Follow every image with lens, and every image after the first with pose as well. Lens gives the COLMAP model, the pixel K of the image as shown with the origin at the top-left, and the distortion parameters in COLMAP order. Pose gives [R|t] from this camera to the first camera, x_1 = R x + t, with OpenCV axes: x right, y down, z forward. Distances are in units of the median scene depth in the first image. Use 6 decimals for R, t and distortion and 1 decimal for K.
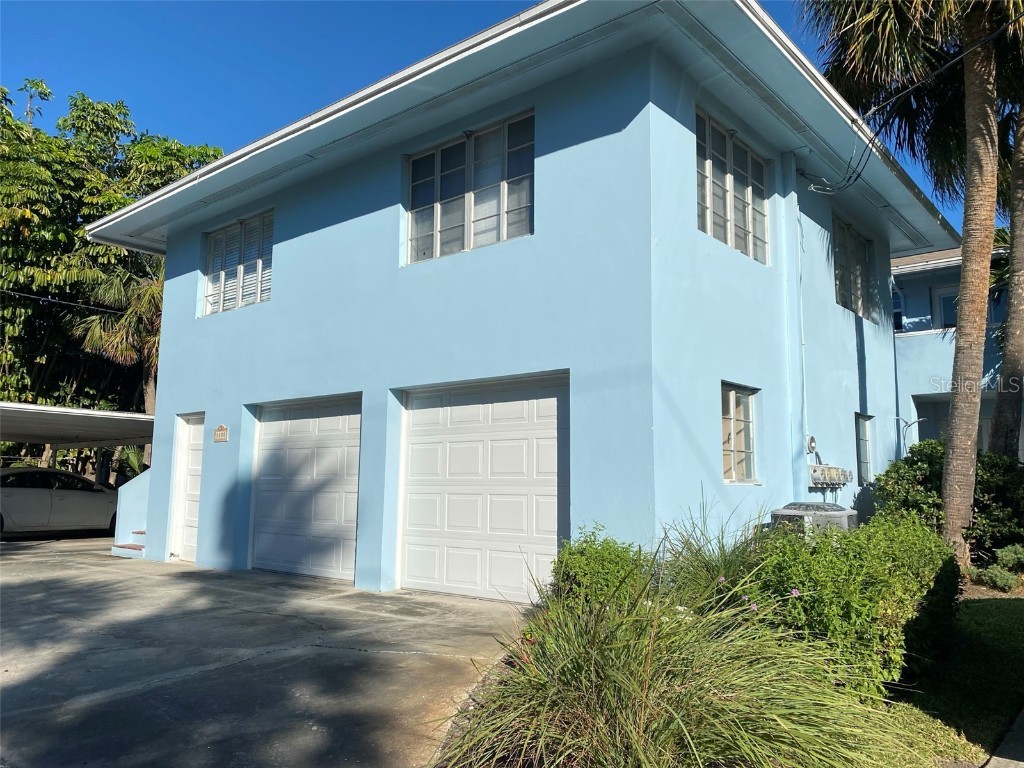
lens RADIAL K [[785.1, 0, 512.0], [0, 785.1, 384.0], [0, 0, 1]] dist [0.006762, -0.006383]
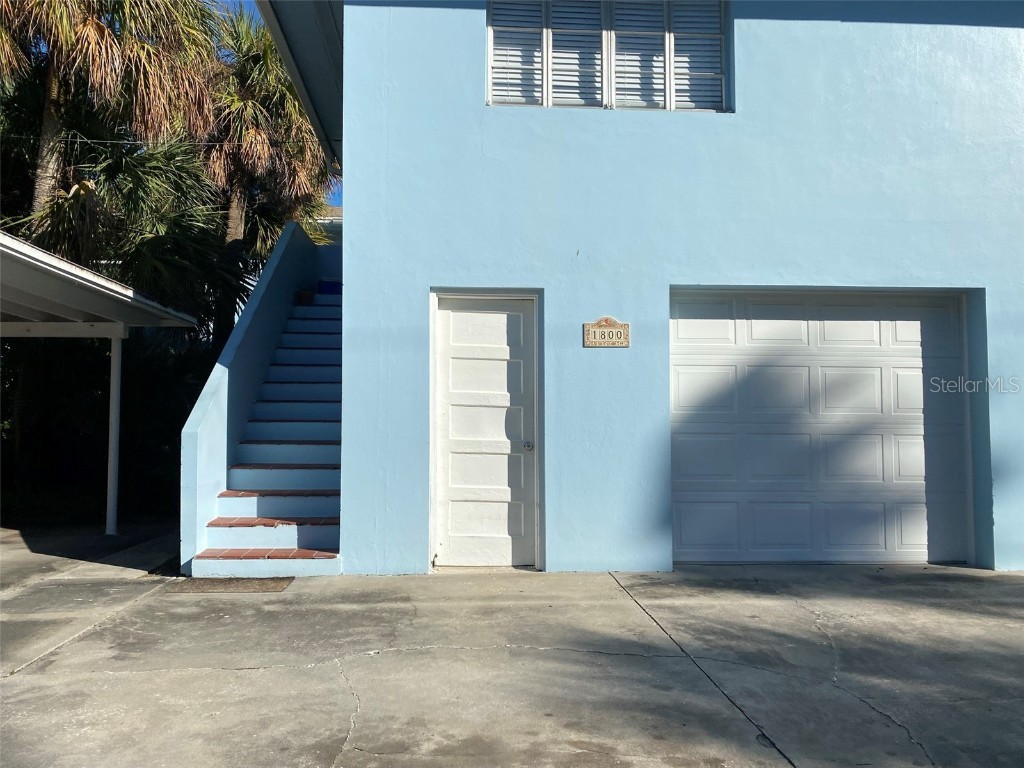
lens RADIAL K [[758.4, 0, 509.9], [0, 758.4, 404.6], [0, 0, 1]] dist [0.092886, -0.163522]
pose [[0.735498, 0.018080, 0.677285, -0.816963], [-0.086420, 0.993982, 0.067314, 0.086892], [-0.671993, -0.108040, 0.732635, 0.670733]]
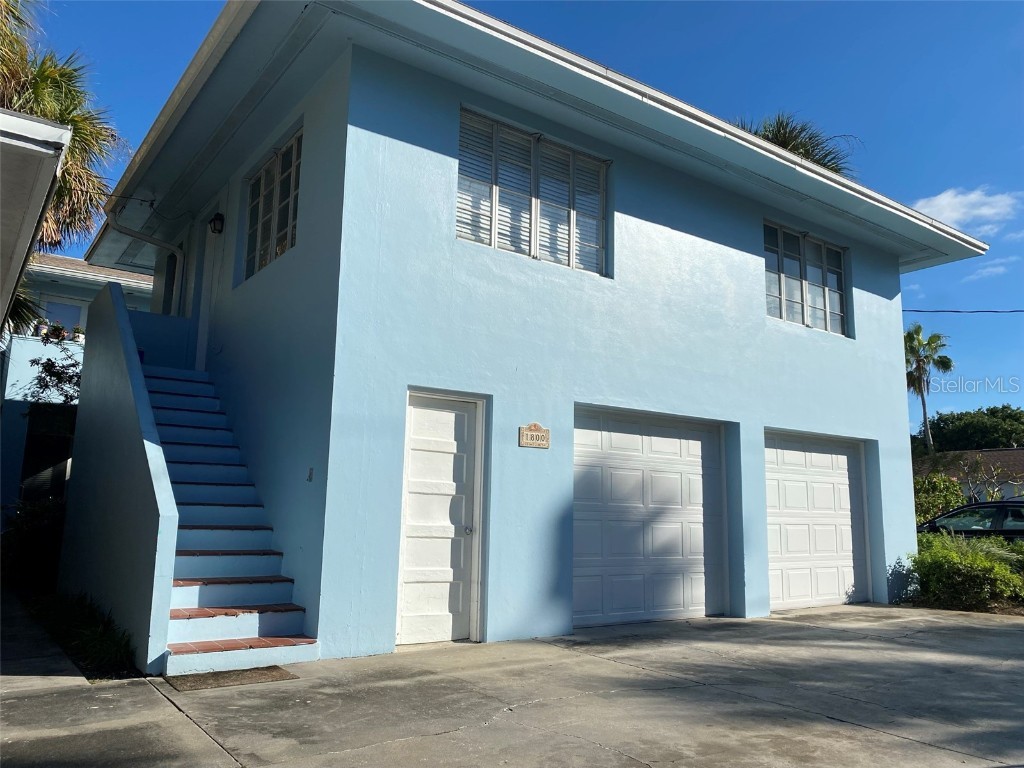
lens RADIAL K [[785.1, 0, 512.0], [0, 785.1, 384.0], [0, 0, 1]] dist [0.006762, -0.006383]
pose [[0.250372, 0.157520, 0.955249, -1.071481], [-0.140126, 0.982182, -0.125234, 0.111128], [-0.957955, -0.102500, 0.267984, 0.875072]]
